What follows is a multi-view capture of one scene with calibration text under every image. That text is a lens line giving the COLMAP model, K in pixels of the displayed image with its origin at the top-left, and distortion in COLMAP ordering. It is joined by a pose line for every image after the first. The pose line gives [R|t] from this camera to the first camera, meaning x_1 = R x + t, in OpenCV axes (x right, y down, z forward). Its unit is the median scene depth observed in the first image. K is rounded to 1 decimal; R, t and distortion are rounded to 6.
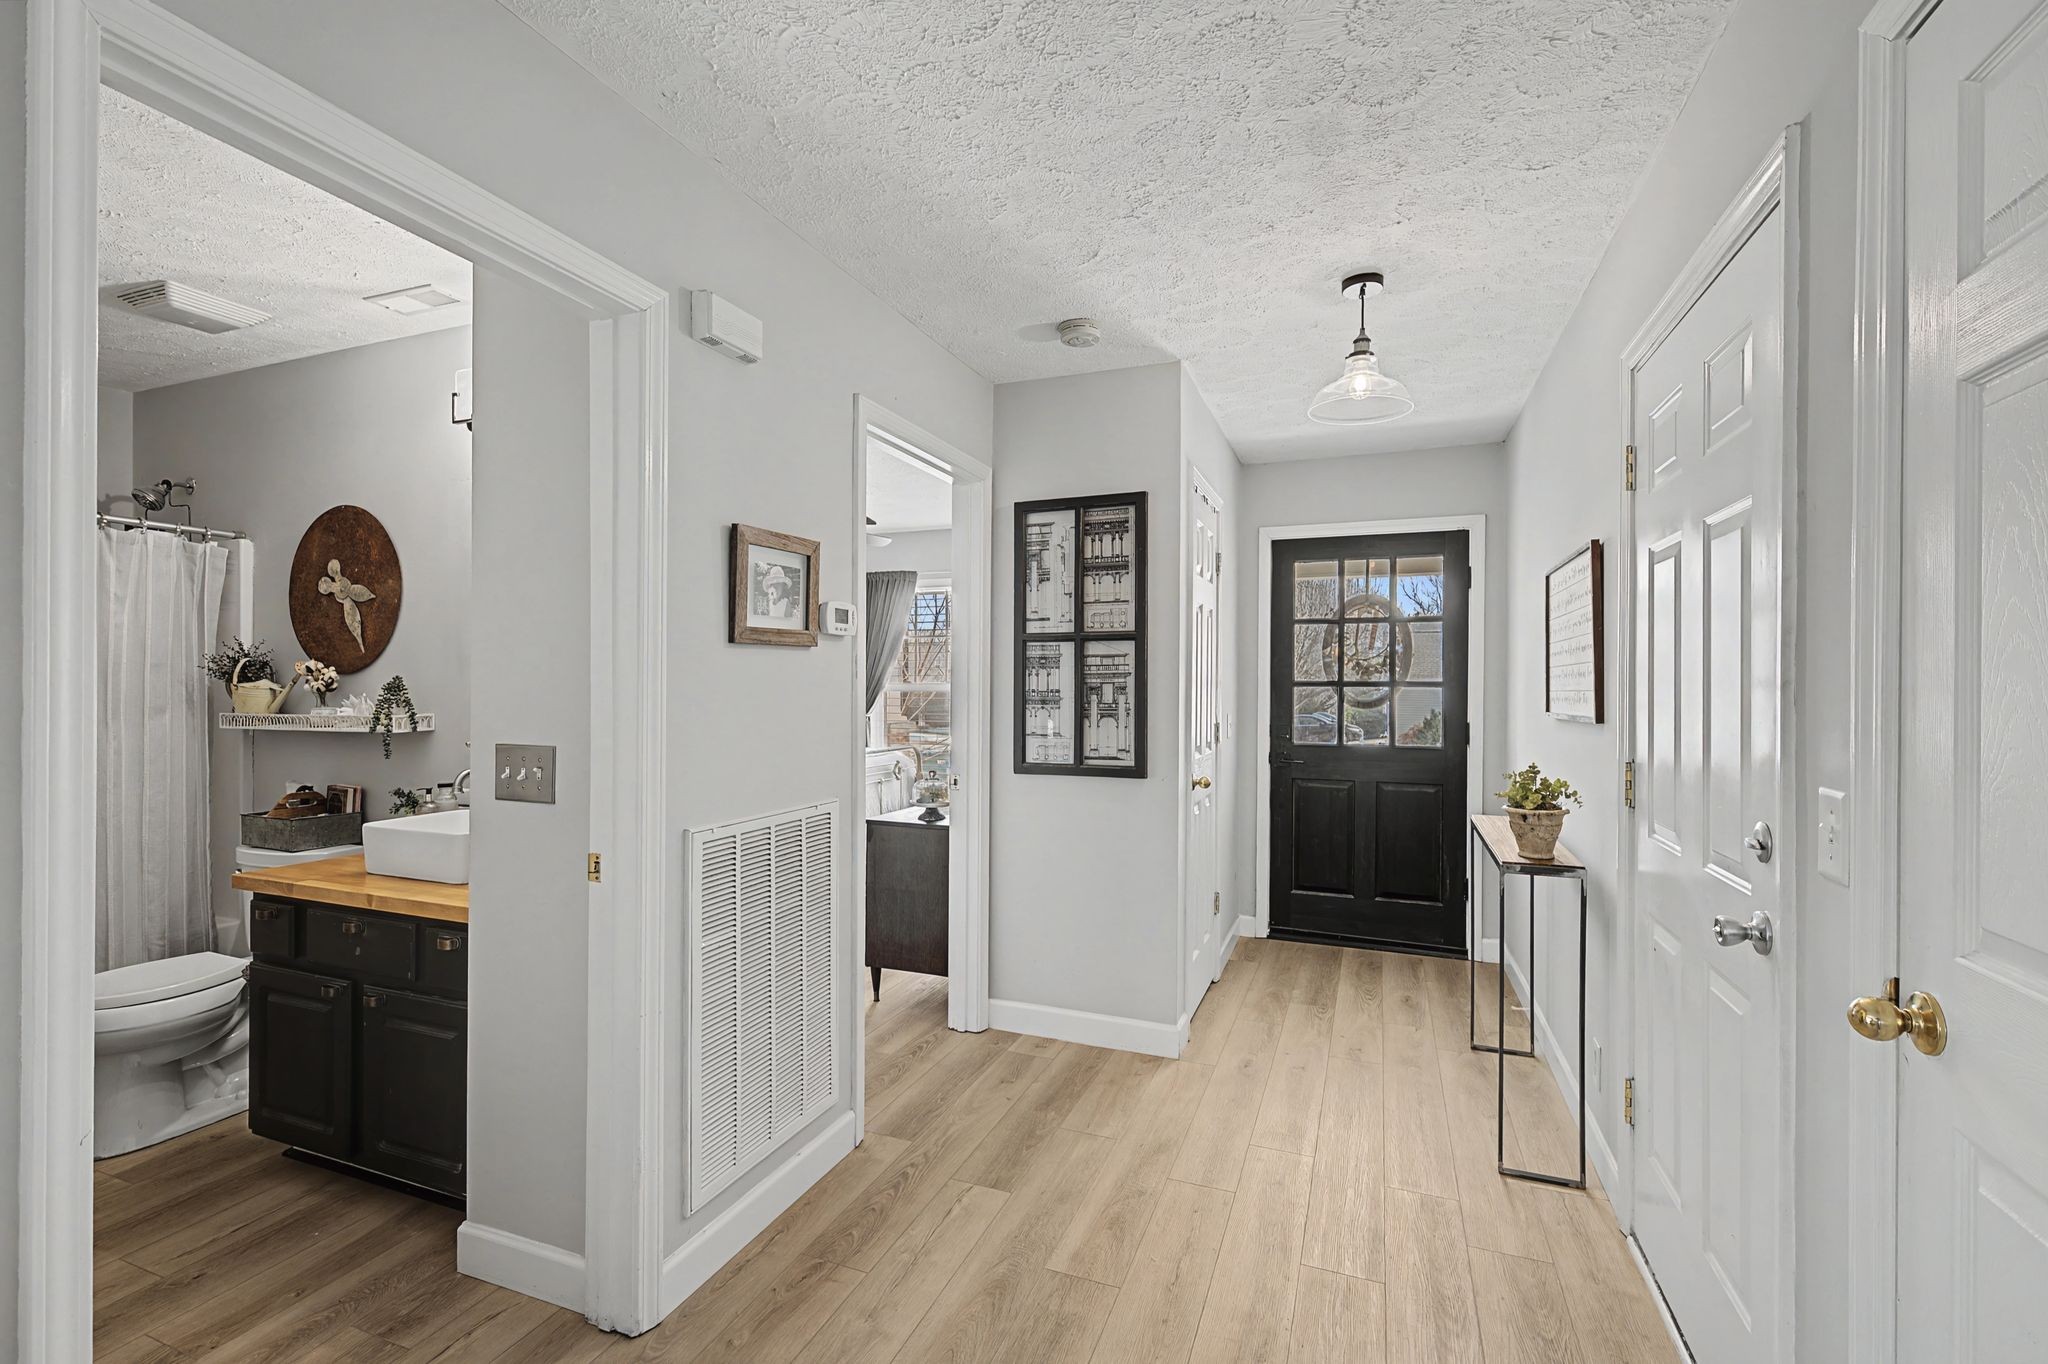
lens RADIAL K [[891.1, 0, 1028.0], [0, 891.1, 685.7], [0, 0, 1]] dist [-0.001955, -0.000530]
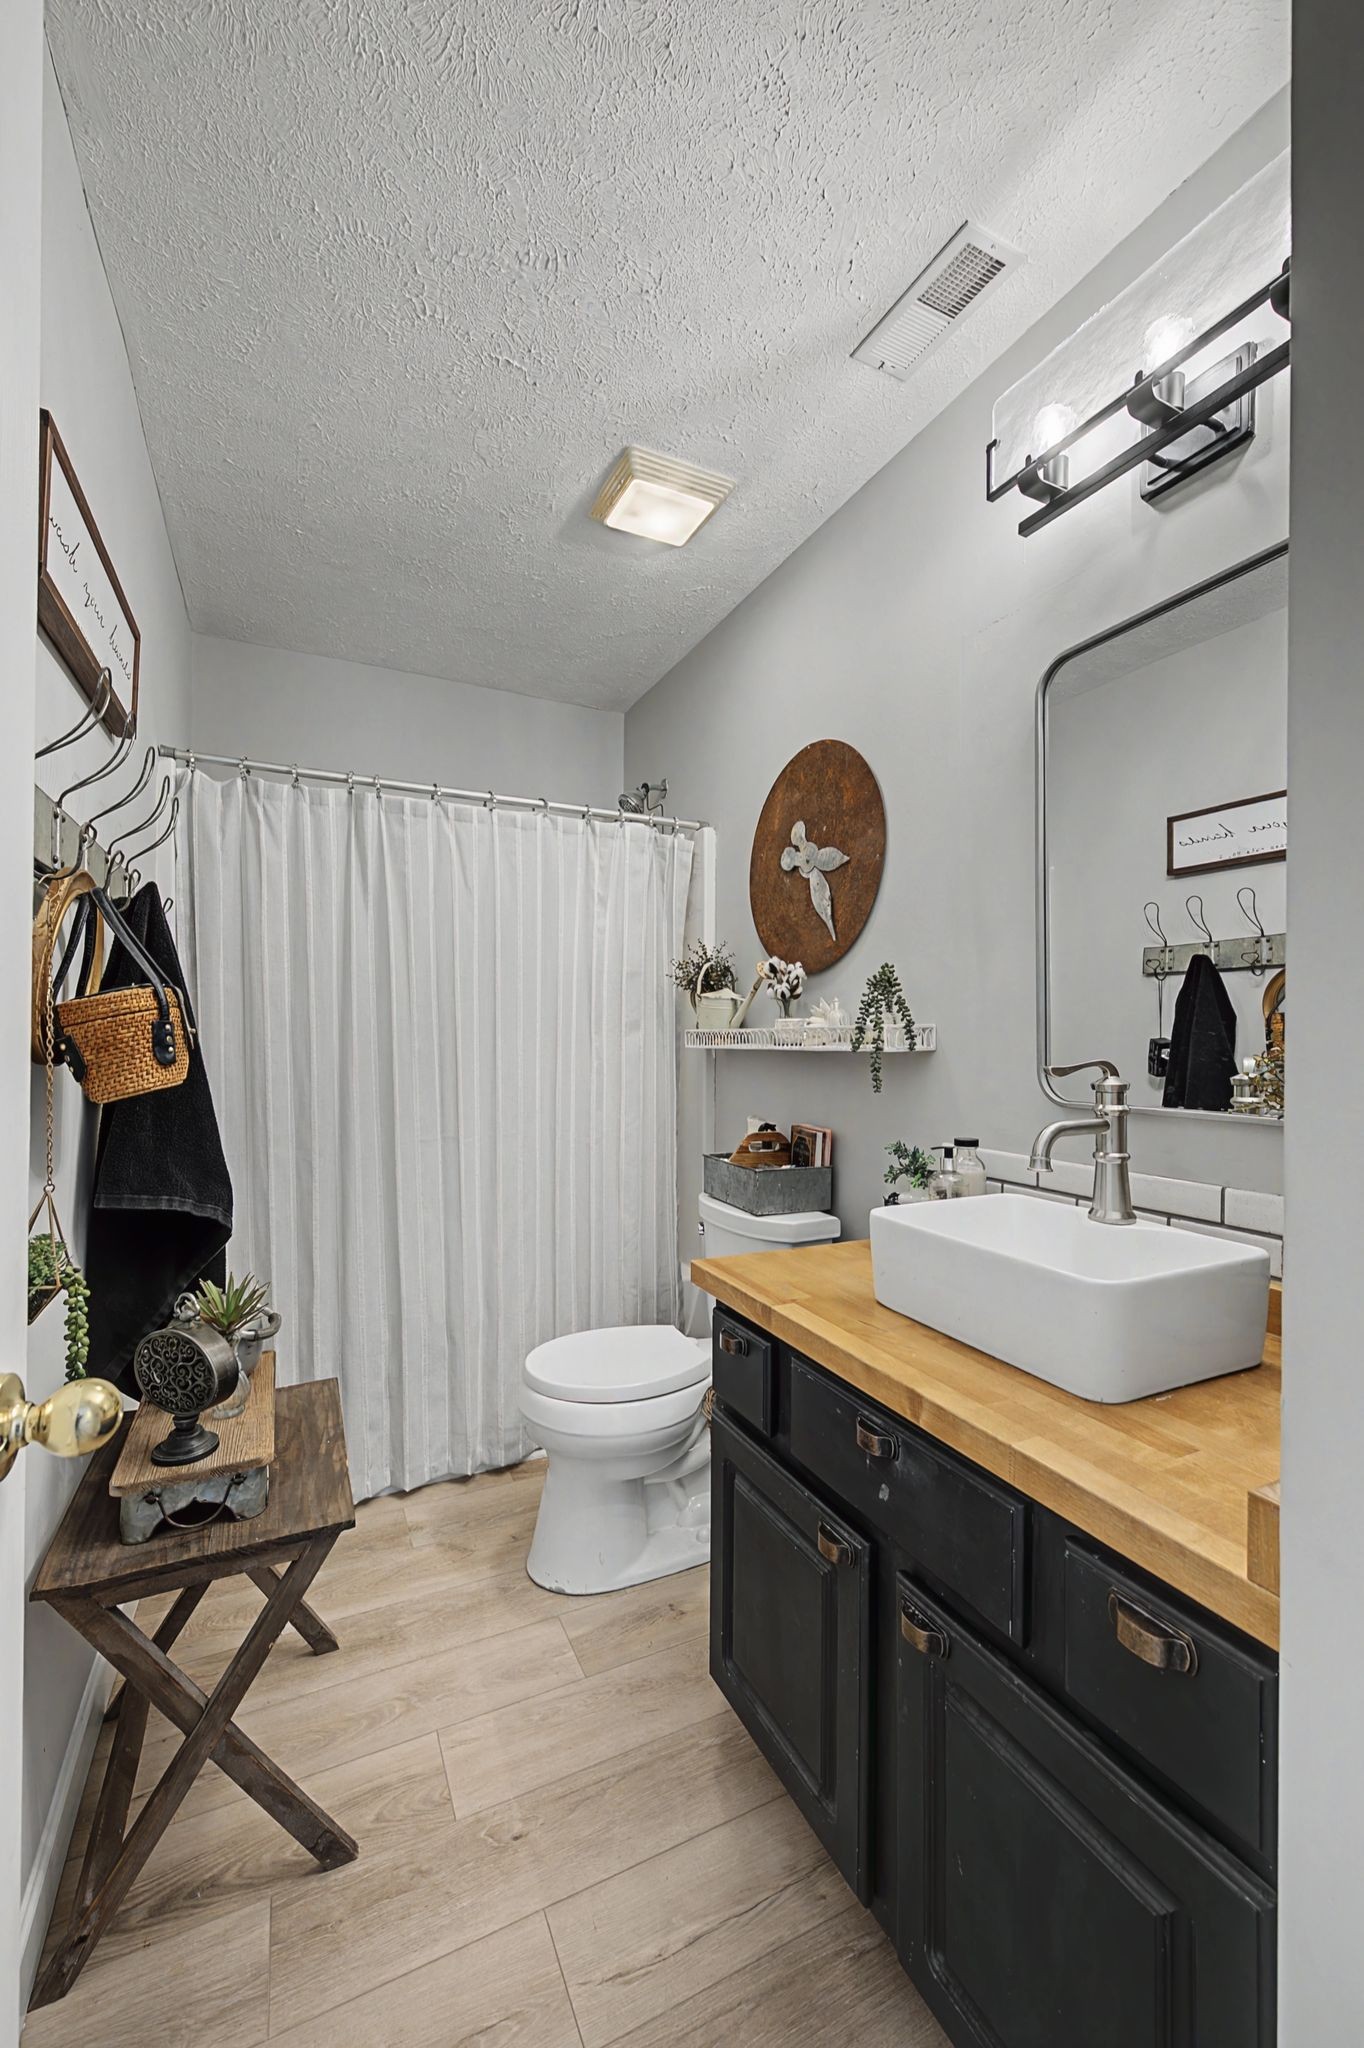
lens RADIAL K [[804.1, 0, 697.7], [0, 804.1, 1030.7], [0, 0, 1]] dist [-0.000513, -0.000068]
pose [[0.741646, -0.004880, -0.670774, -0.400335], [-0.002928, 0.999940, -0.010512, 0.041304], [0.670785, 0.009760, 0.741587, 0.455847]]
